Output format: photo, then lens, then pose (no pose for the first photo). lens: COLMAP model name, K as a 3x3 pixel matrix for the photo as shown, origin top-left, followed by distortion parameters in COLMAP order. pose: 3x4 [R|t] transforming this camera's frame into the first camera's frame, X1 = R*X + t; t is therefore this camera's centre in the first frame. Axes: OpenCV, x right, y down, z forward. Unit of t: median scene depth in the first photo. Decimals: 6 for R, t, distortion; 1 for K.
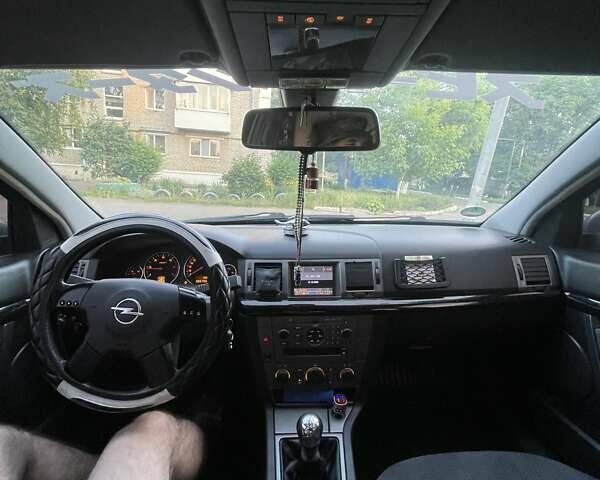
lens RADIAL K [[323.8, 0, 303.1], [0, 323.8, 238.0], [0, 0, 1]] dist [0.000331, 0.000690]
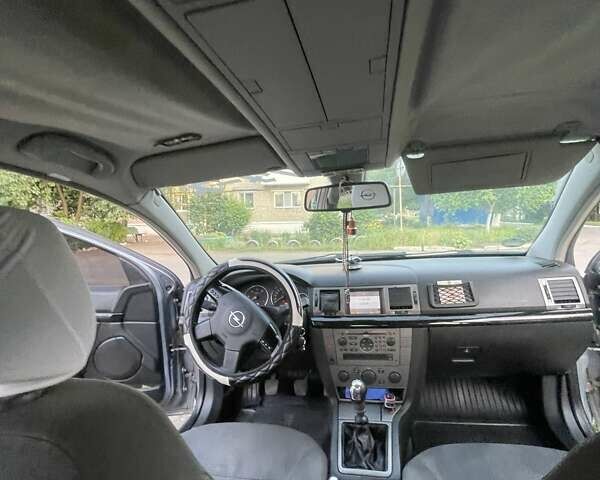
lens RADIAL K [[320.7, 0, 306.4], [0, 320.7, 241.7], [0, 0, 1]] dist [0.025731, -0.000128]
pose [[0.969484, -0.066787, -0.235882, 0.123040], [0.037496, 0.991251, -0.126552, 0.041002], [0.242271, 0.113846, 0.963506, -0.330858]]
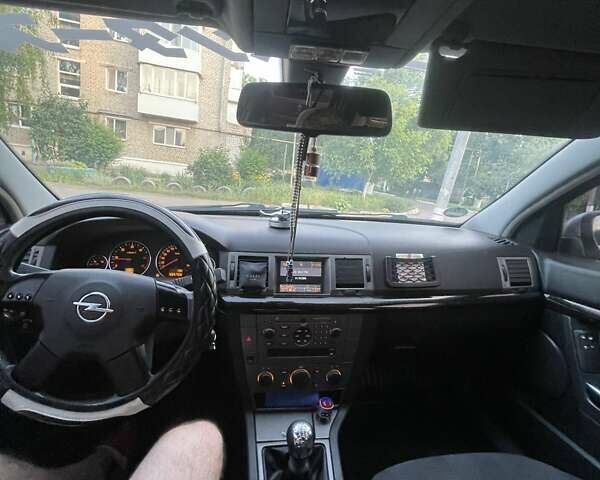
lens RADIAL K [[323.8, 0, 303.1], [0, 323.8, 238.0], [0, 0, 1]] dist [0.000331, 0.000690]
pose [[0.993679, 0.036557, 0.106140, -0.063691], [-0.037619, 0.999260, 0.008026, 0.011482], [-0.105768, -0.011968, 0.994319, 0.066375]]
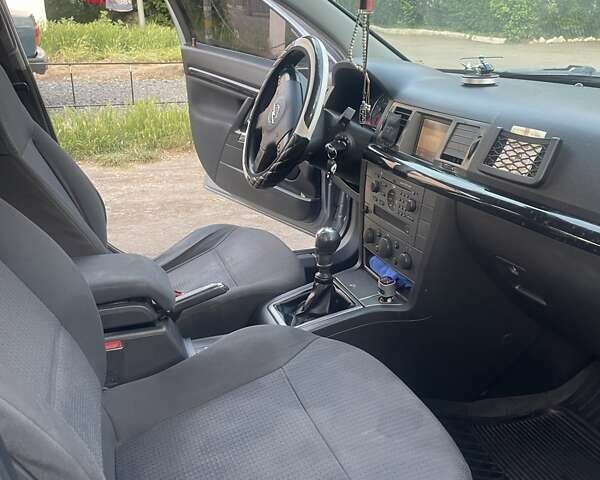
lens RADIAL K [[599.7, 0, 300.0], [0, 599.7, 240.0], [0, 0, 1]] dist [0.089777, -0.124595]
pose [[0.344028, 0.324207, -0.881212, 1.215648], [-0.196436, 0.942582, 0.270097, 0.028723], [0.918182, 0.080181, 0.387961, 0.190406]]
